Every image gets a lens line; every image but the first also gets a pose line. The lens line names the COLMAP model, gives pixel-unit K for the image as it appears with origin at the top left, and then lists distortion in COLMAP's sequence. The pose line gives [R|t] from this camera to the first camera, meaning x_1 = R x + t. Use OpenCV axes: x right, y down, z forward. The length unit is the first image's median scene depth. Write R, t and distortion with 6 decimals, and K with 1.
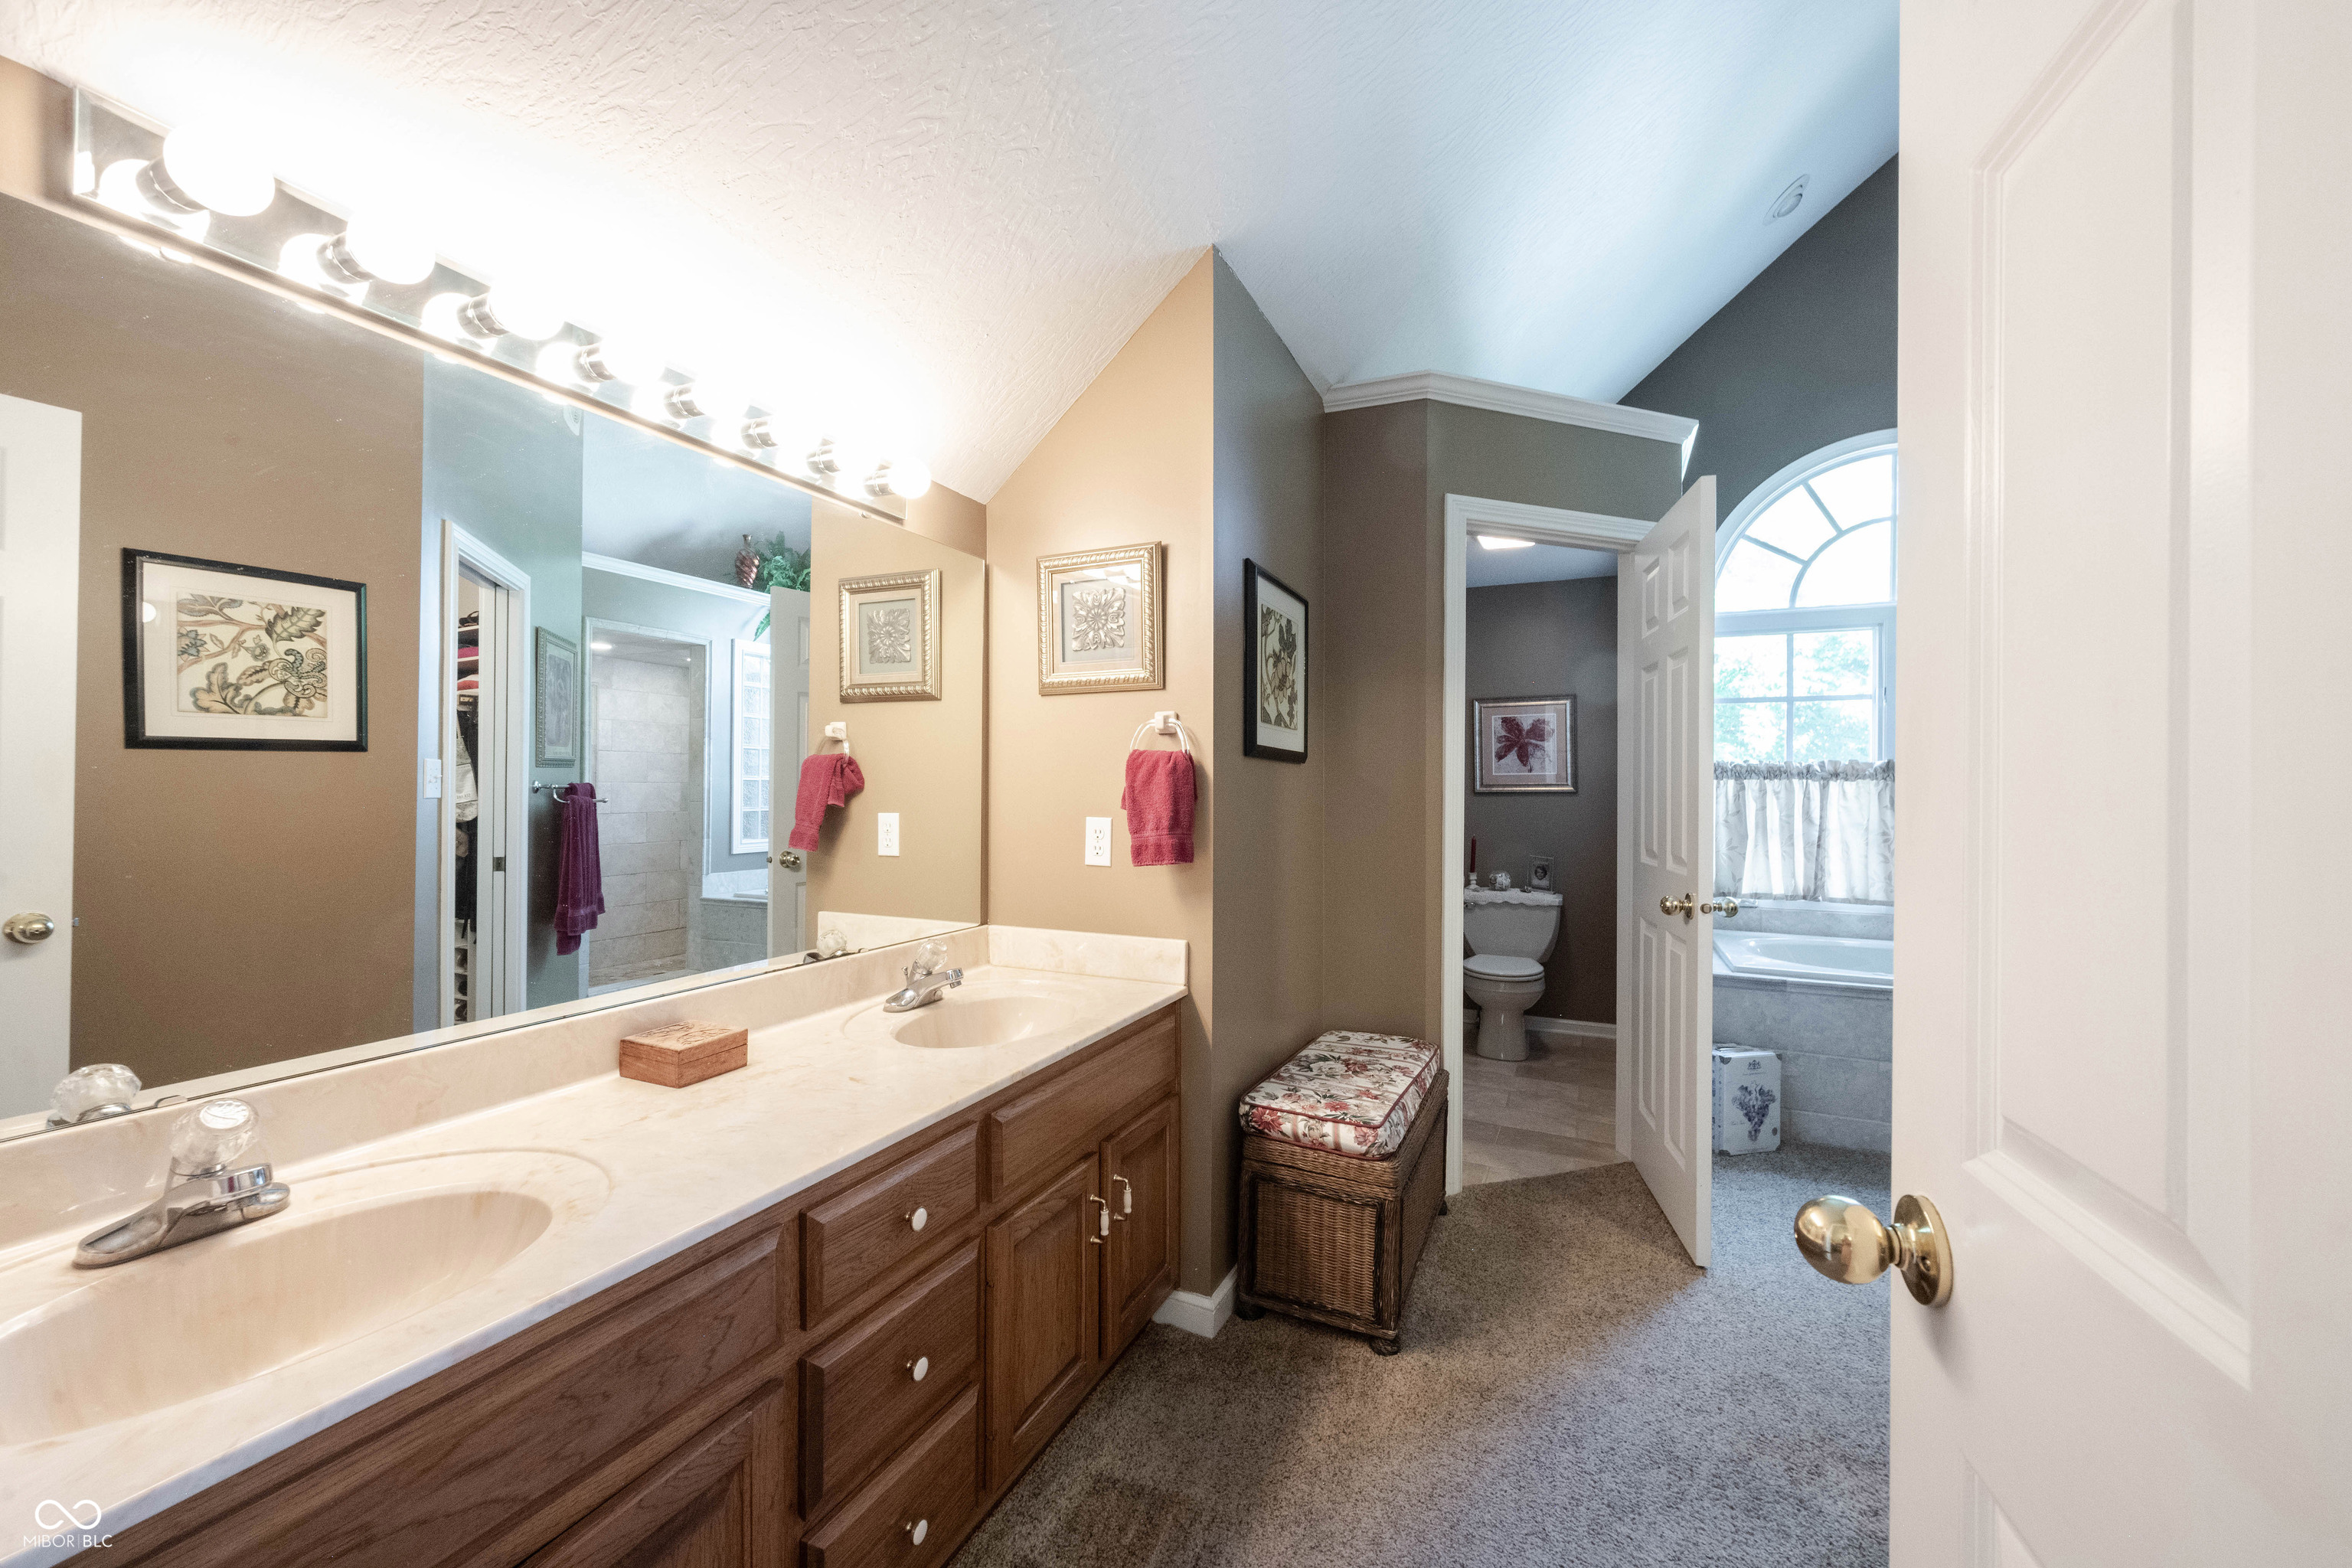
lens RADIAL K [[941.3, 0, 1176.0], [0, 941.3, 784.0], [0, 0, 1]] dist [-0.001274, -0.000085]
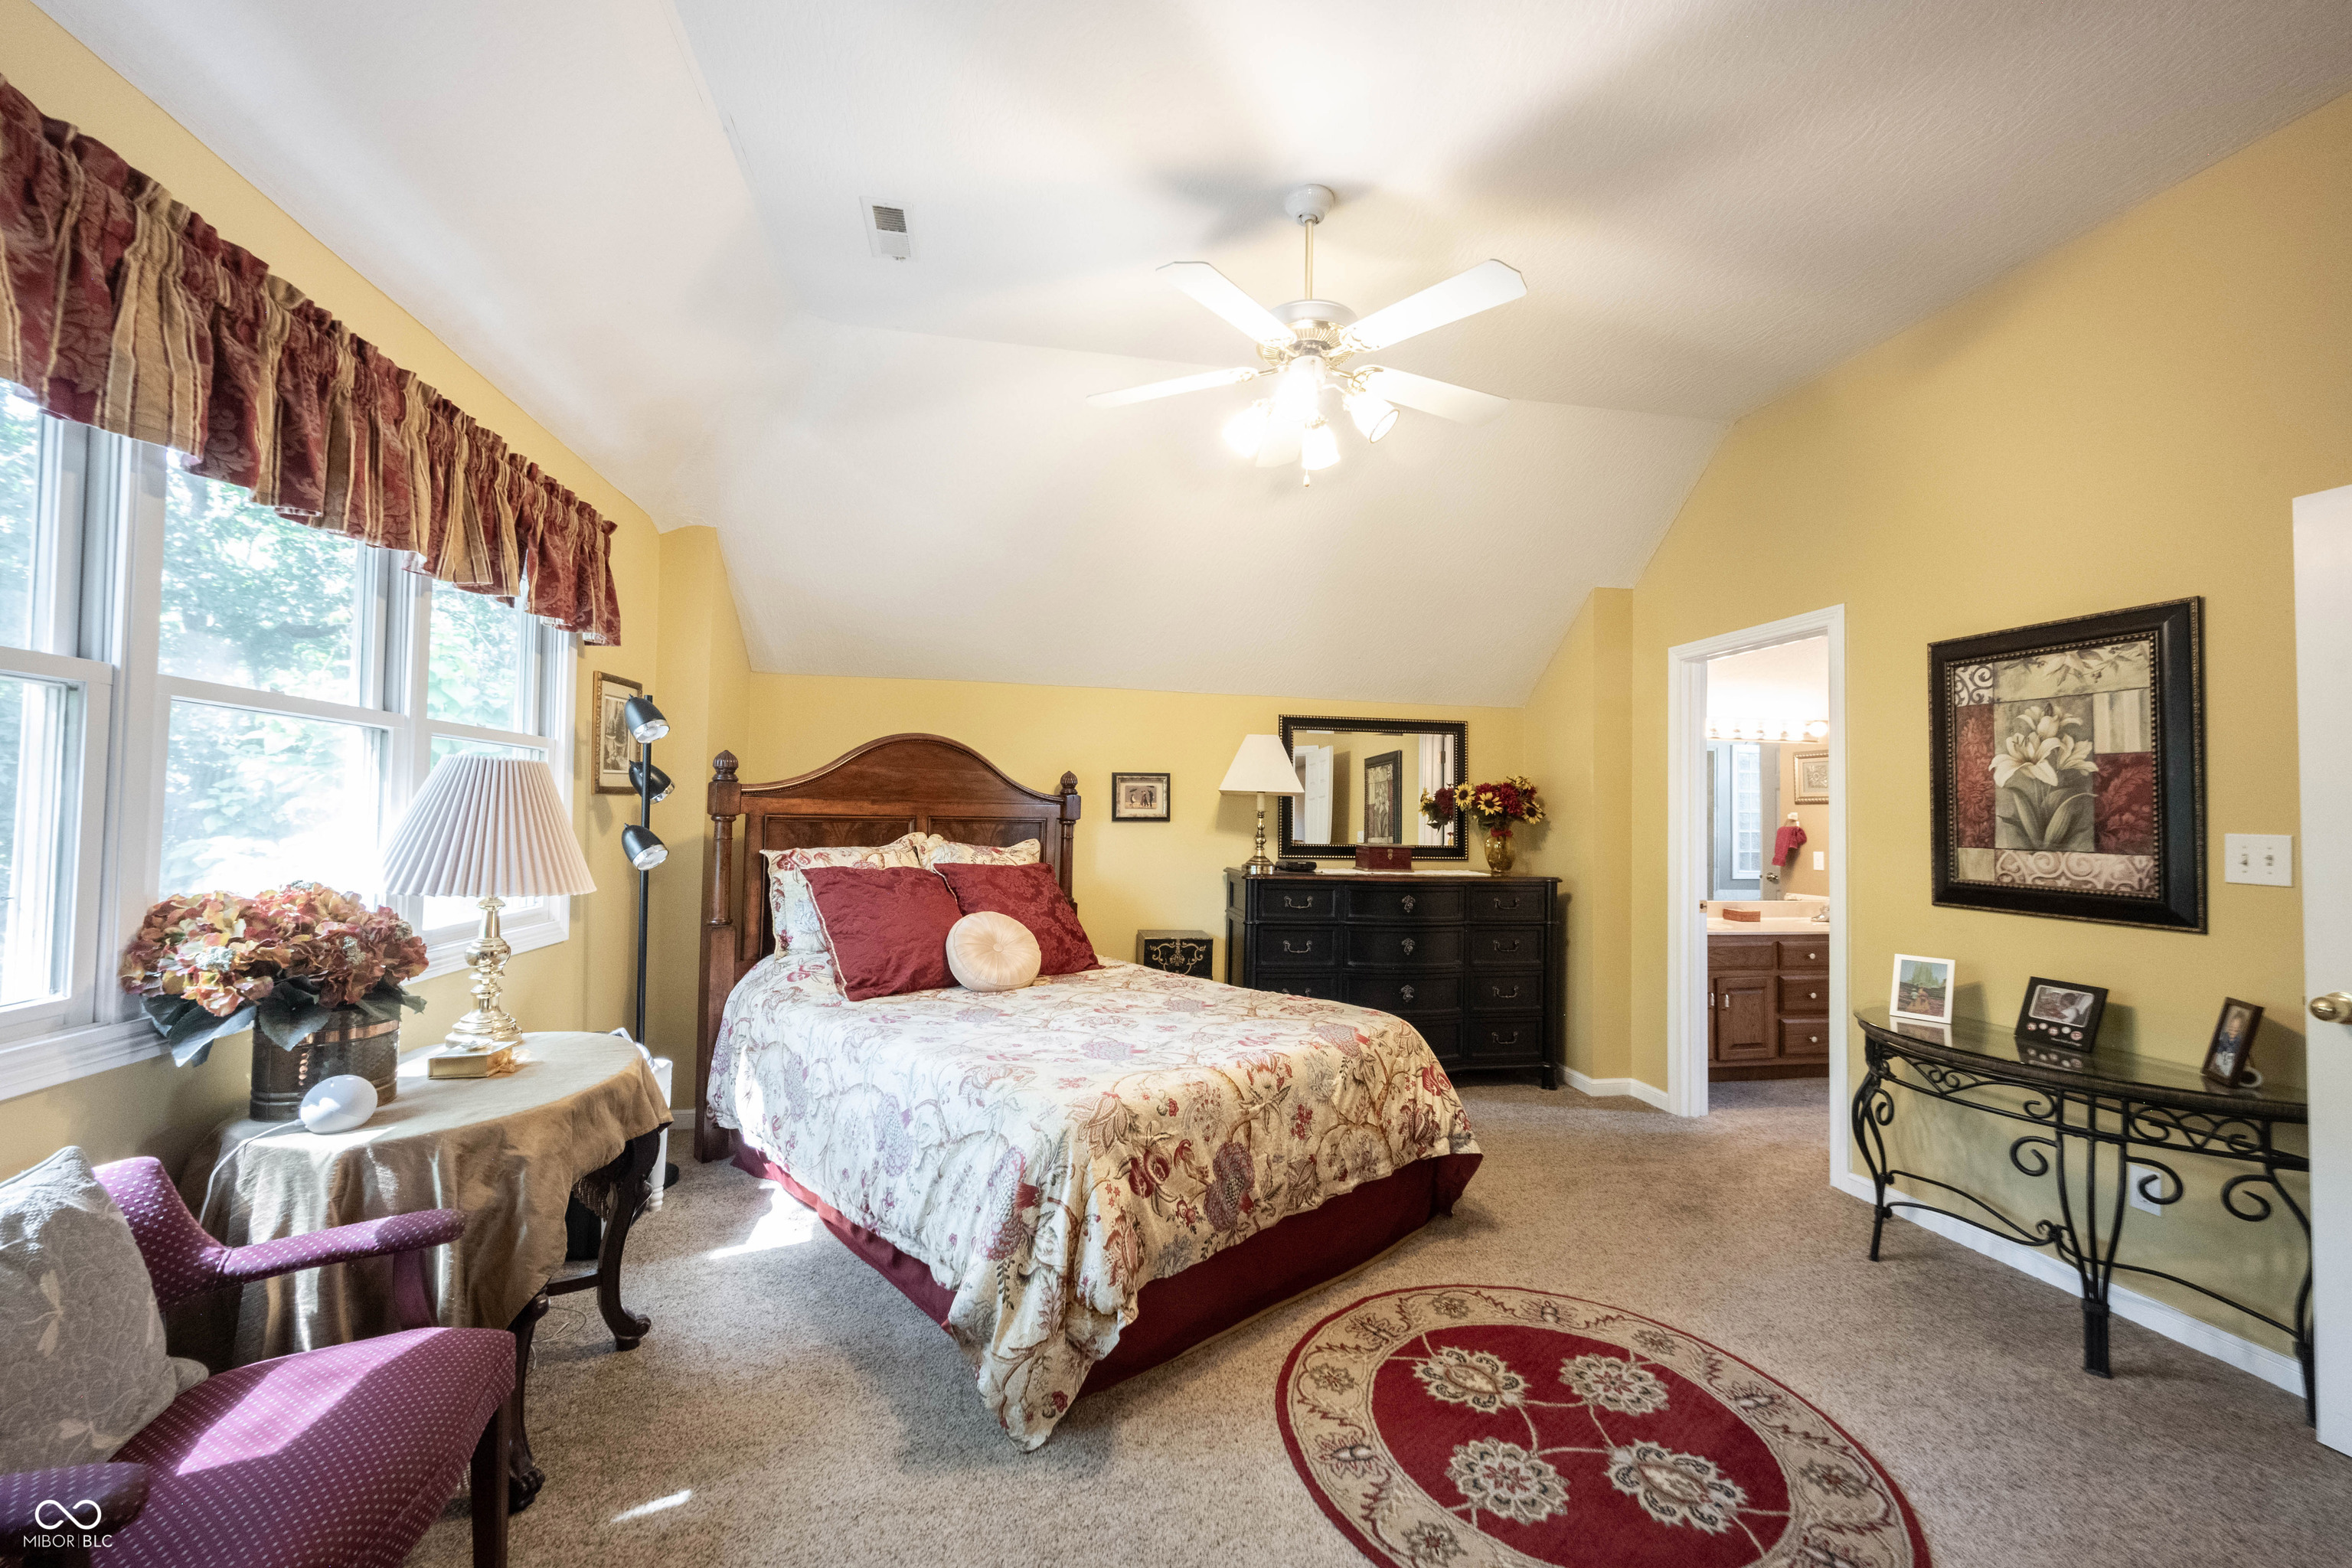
lens RADIAL K [[941.3, 0, 1176.0], [0, 941.3, 784.0], [0, 0, 1]] dist [-0.001274, -0.000085]
pose [[0.579591, -0.031104, -0.814314, 0.653612], [-0.007012, 0.999044, -0.043150, -0.024571], [0.814877, 0.030719, 0.578819, -1.599630]]
